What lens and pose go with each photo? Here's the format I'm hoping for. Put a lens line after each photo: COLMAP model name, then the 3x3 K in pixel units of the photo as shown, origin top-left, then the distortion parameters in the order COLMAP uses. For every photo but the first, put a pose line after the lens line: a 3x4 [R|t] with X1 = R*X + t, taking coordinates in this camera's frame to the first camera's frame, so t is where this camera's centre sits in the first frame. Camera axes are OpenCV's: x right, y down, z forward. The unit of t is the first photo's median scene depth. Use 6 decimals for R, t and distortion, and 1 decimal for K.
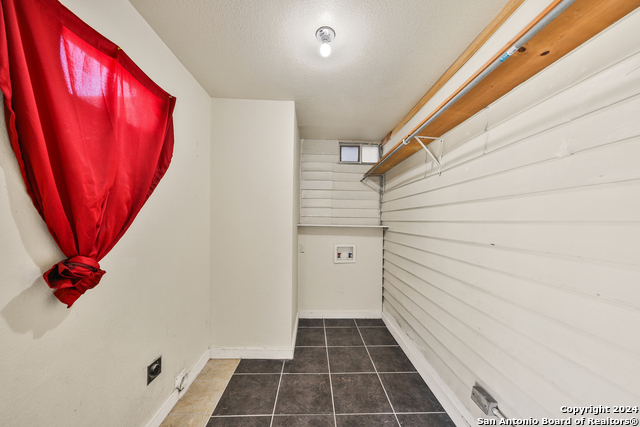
lens RADIAL K [[223.7, 0, 327.7], [0, 223.7, 218.4], [0, 0, 1]] dist [0.001899, -0.001091]
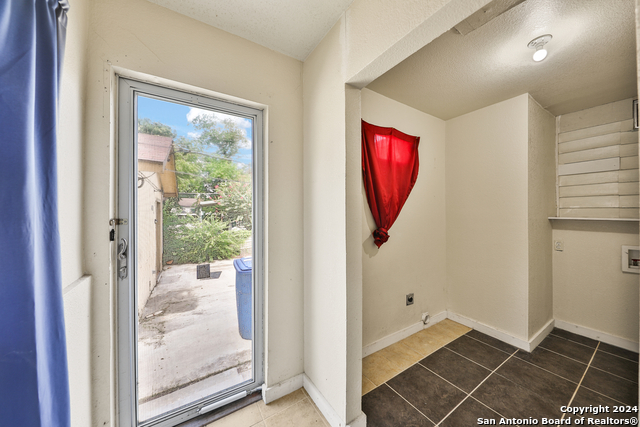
lens RADIAL K [[223.7, 0, 318.3], [0, 223.7, 212.6], [0, 0, 1]] dist [0.001899, -0.001091]
pose [[0.490788, -0.007640, -0.871246, 0.396707], [0.008818, 0.999954, -0.003801, 0.007520], [0.871235, -0.005817, 0.490832, -0.470675]]
